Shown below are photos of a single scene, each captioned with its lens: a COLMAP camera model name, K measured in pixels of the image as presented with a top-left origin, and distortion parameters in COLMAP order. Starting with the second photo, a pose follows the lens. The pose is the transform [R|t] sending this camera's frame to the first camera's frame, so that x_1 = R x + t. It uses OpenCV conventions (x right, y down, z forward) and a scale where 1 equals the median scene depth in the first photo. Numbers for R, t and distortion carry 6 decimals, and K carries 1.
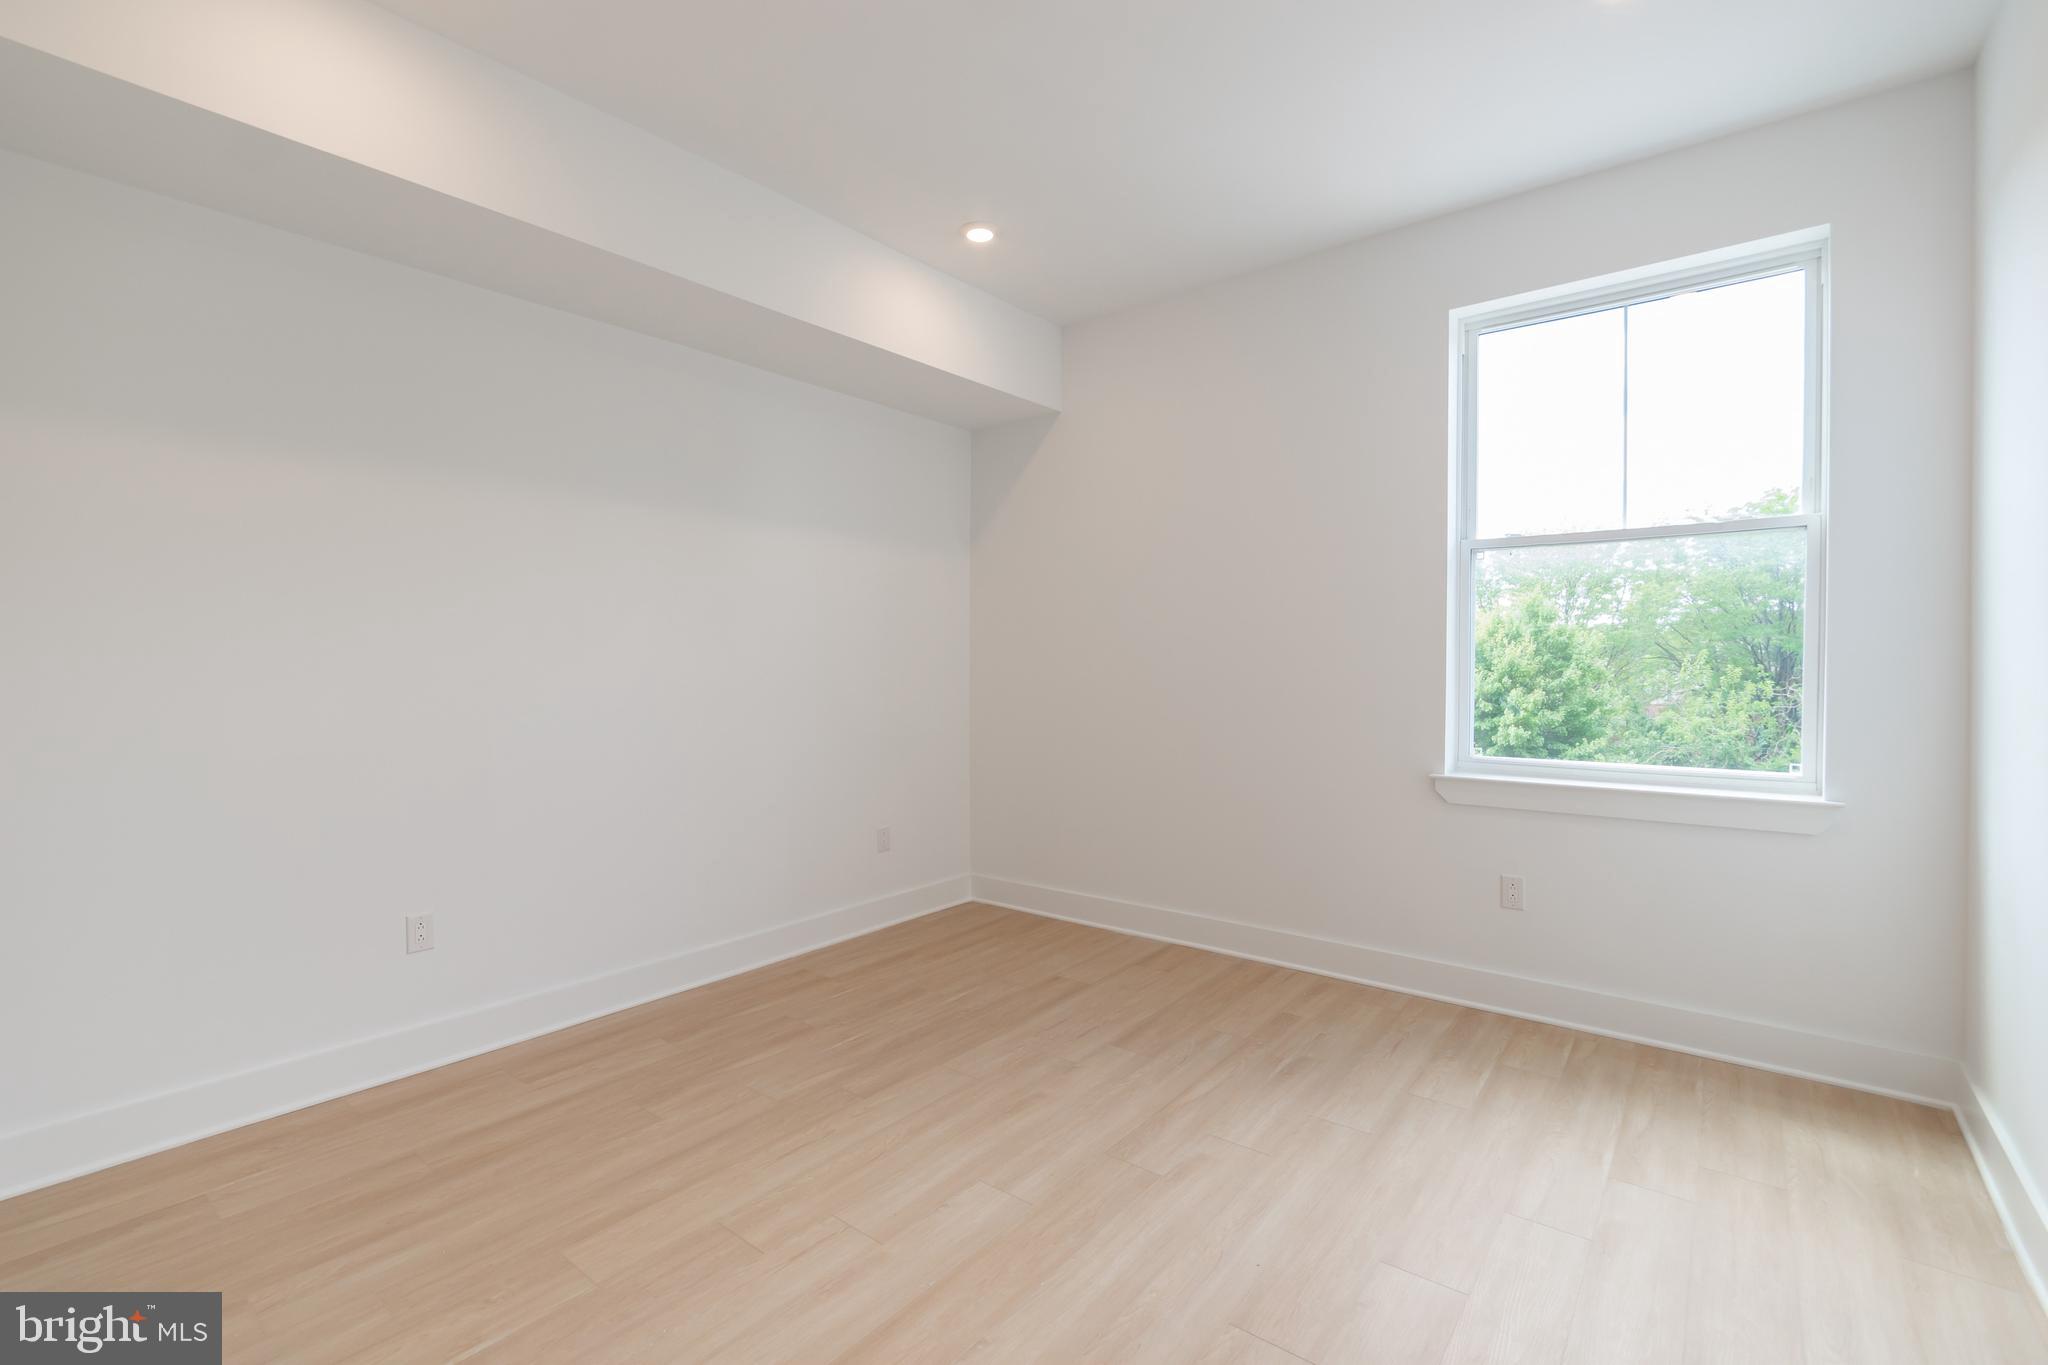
lens RADIAL K [[915.3, 0, 1032.3], [0, 915.3, 652.5], [0, 0, 1]] dist [-0.017630, 0.000075]
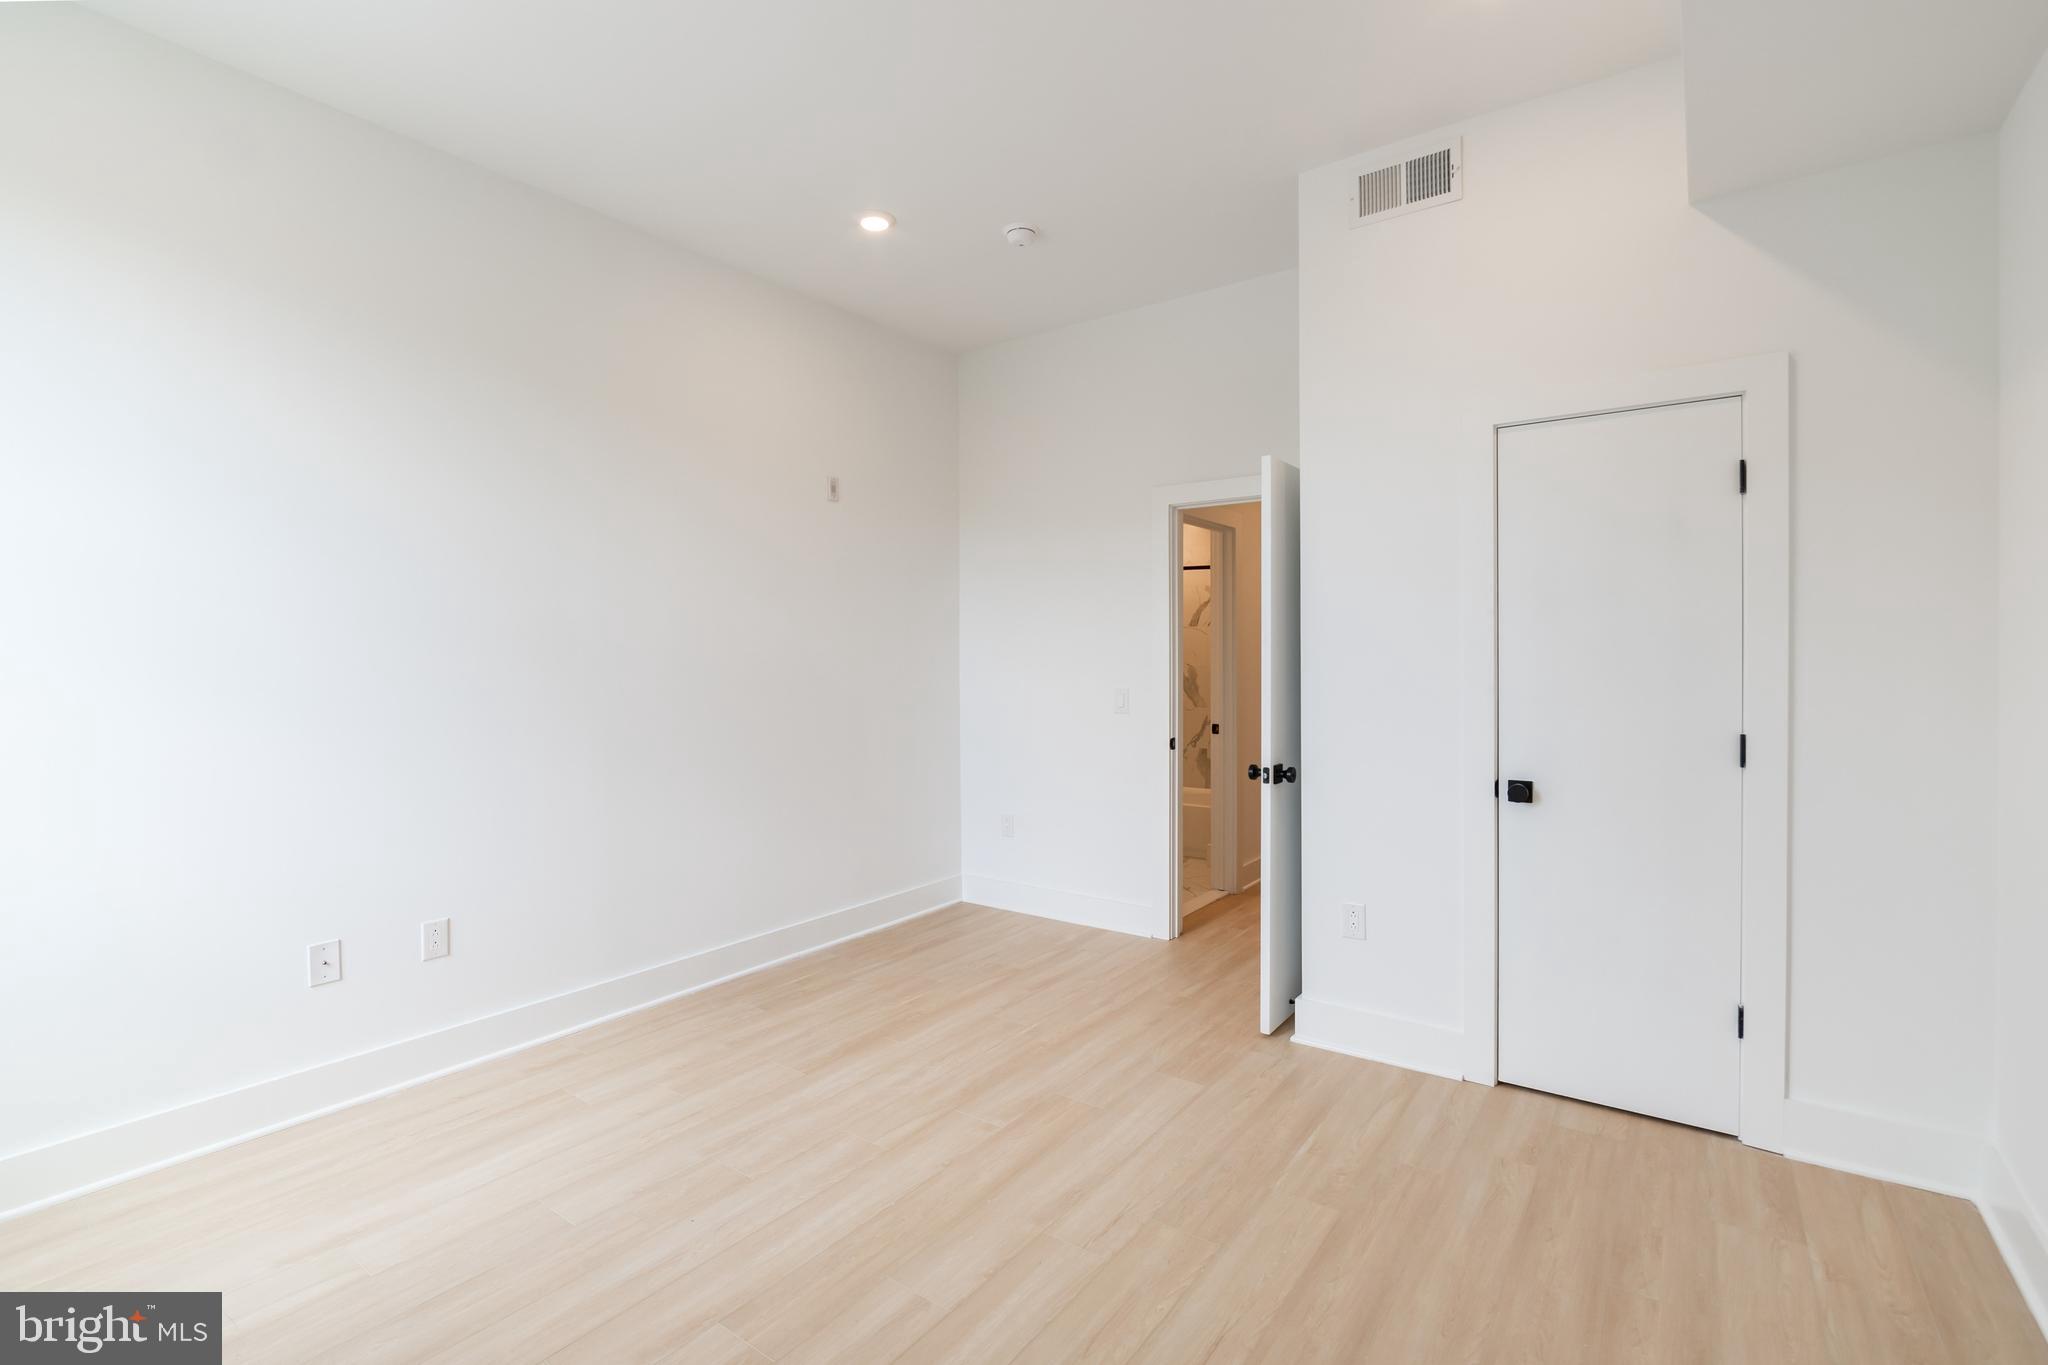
lens RADIAL K [[915.3, 0, 1032.3], [0, 915.3, 652.5], [0, 0, 1]] dist [-0.017630, 0.000075]
pose [[-0.999195, 0.006965, -0.039513, -0.076813], [0.007660, 0.999818, -0.017458, 0.009663], [0.039384, -0.017747, -0.999067, 1.336879]]
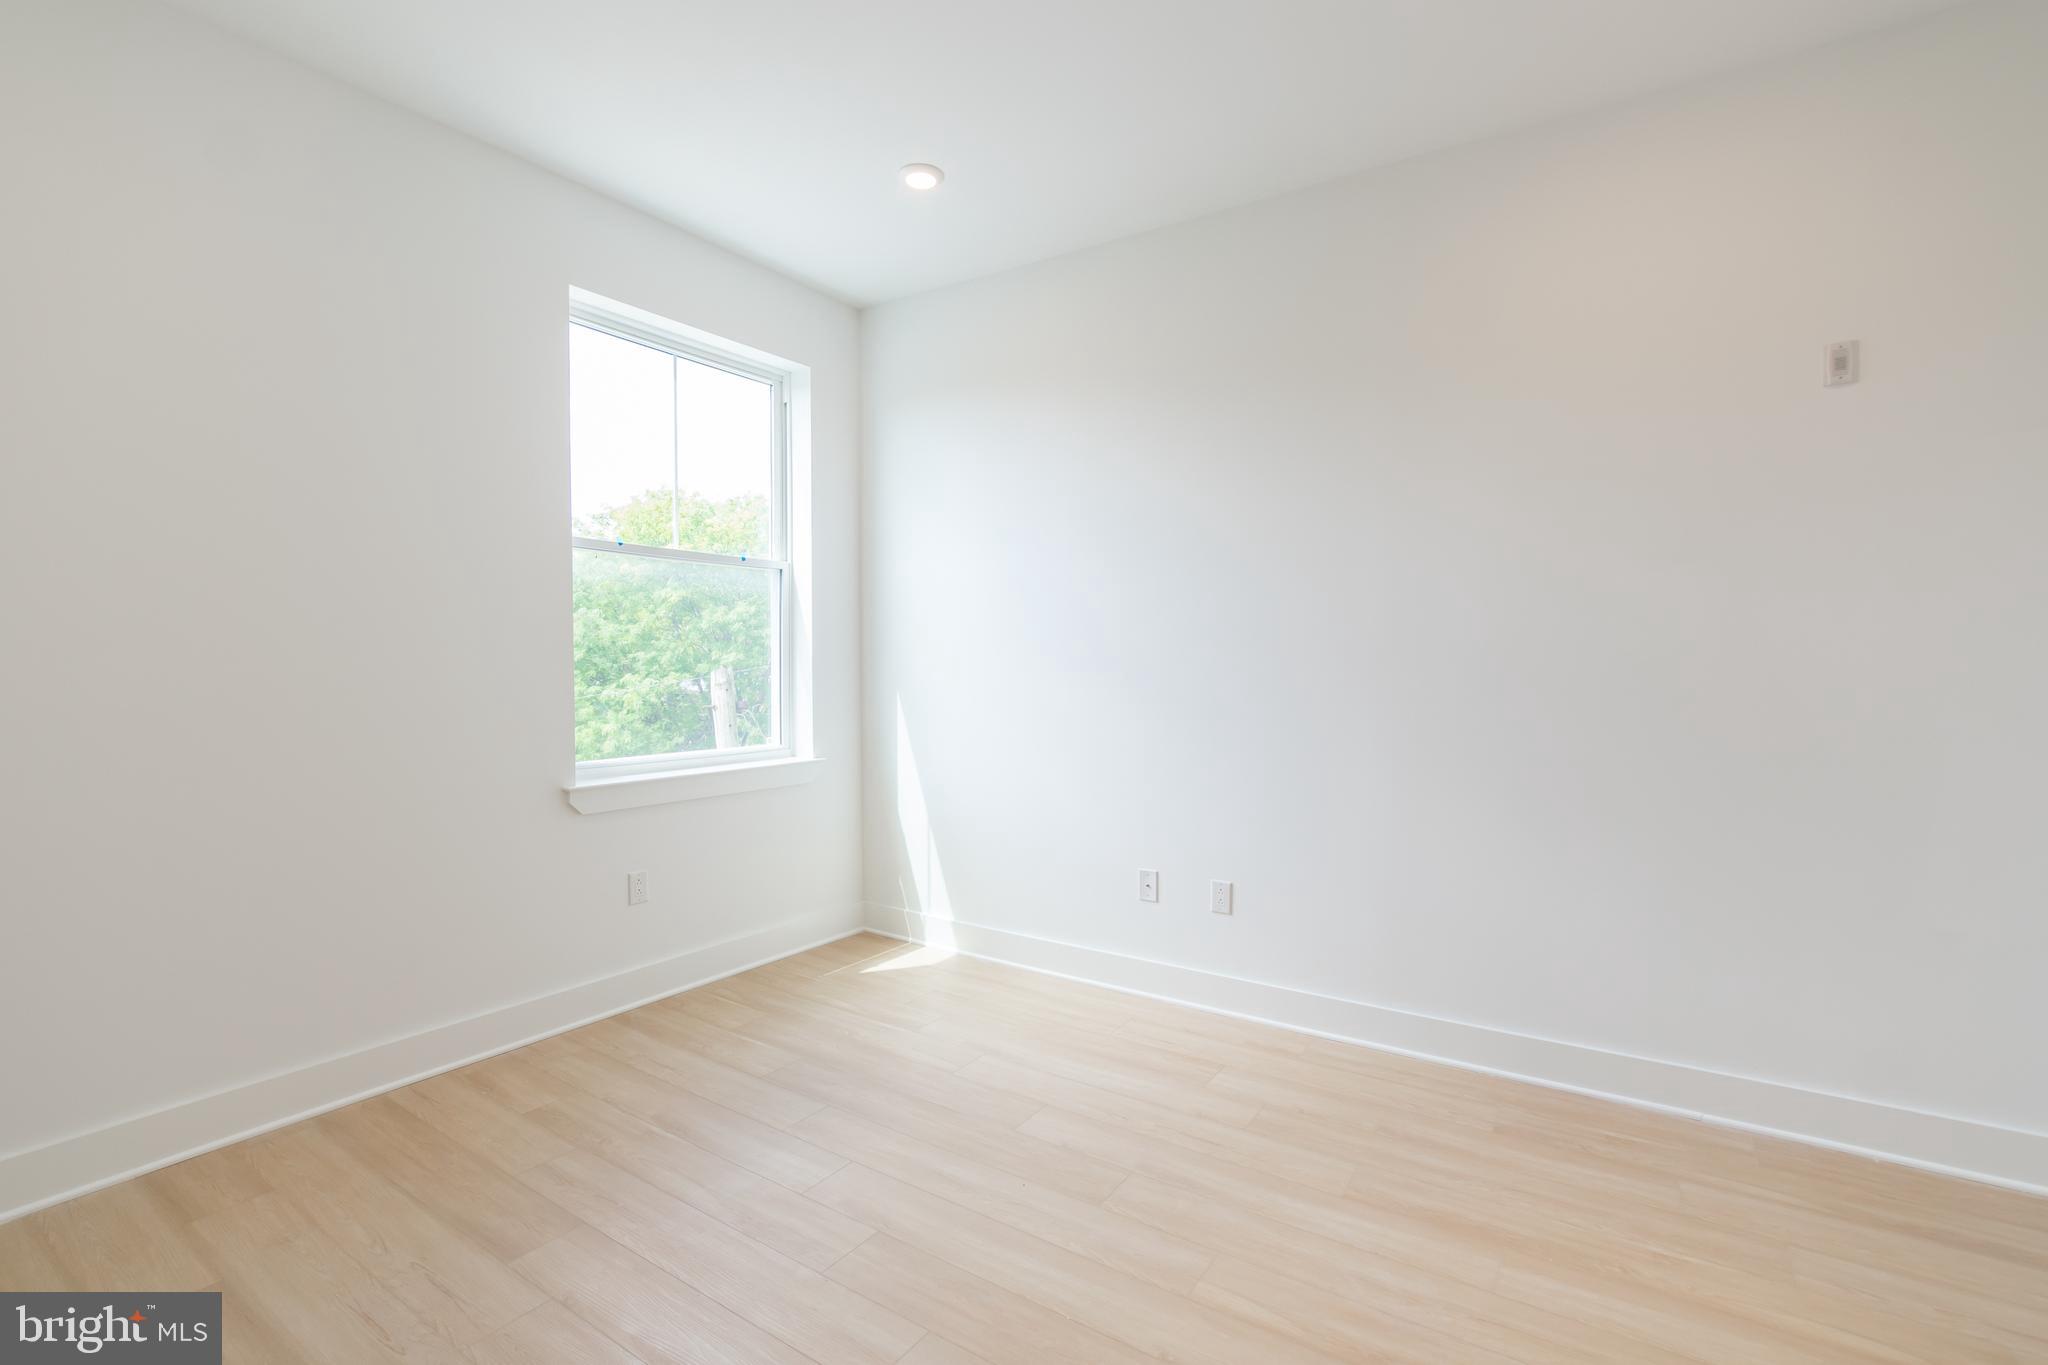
lens RADIAL K [[898.0, 0, 1031.4], [0, 898.0, 665.7], [0, 0, 1]] dist [-0.011365, -0.000049]
pose [[-0.084700, 0.001037, 0.996406, -0.563775], [-0.011379, 0.999933, -0.002008, 0.009652], [-0.996342, -0.011508, -0.084683, 0.690897]]
